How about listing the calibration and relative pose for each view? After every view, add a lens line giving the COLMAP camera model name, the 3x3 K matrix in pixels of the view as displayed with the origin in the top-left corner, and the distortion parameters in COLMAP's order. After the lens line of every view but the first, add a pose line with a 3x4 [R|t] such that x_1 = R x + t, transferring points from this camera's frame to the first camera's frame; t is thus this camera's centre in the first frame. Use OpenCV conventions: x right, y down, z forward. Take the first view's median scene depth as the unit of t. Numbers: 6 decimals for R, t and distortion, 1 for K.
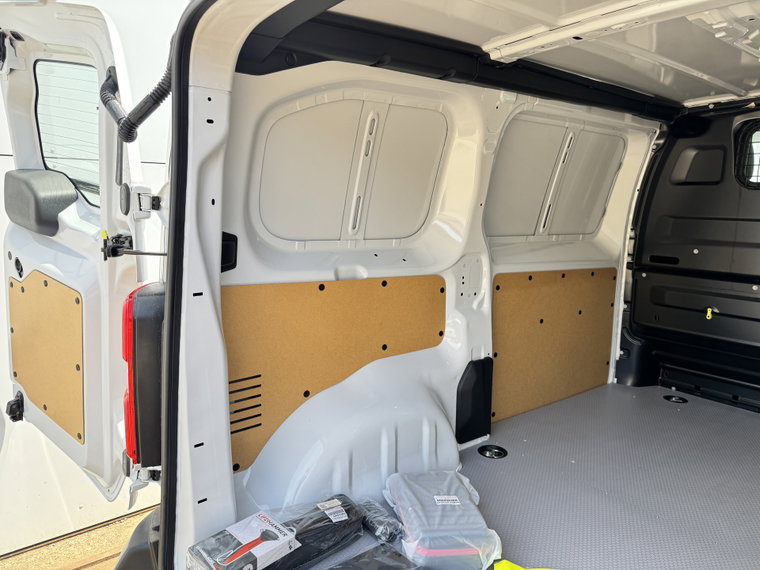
lens RADIAL K [[542.0, 0, 372.1], [0, 542.0, 272.1], [0, 0, 1]] dist [0.007780, -0.031984]
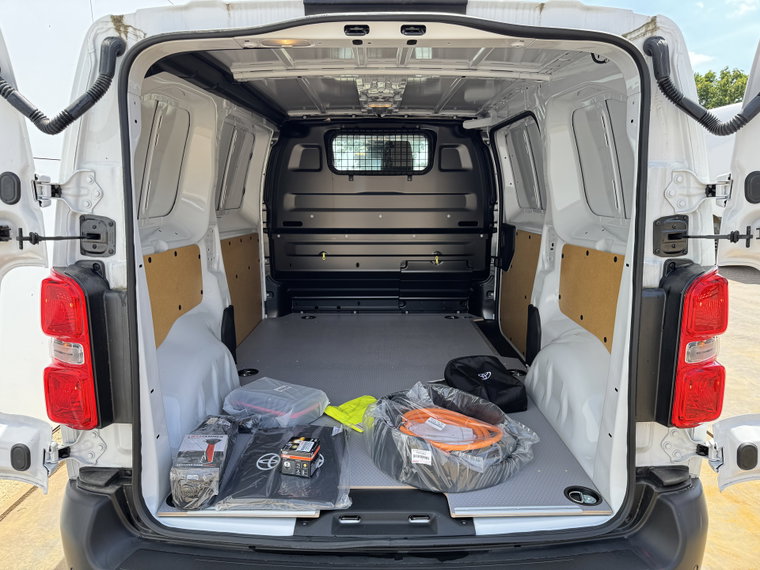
lens RADIAL K [[542.0, 0, 384.9], [0, 542.0, 284.0], [0, 0, 1]] dist [0.007780, -0.031984]
pose [[0.609088, -0.154079, 0.777992, -0.468005], [0.107658, 0.987930, 0.111372, 0.001632], [-0.785762, 0.015921, 0.618324, -0.082810]]
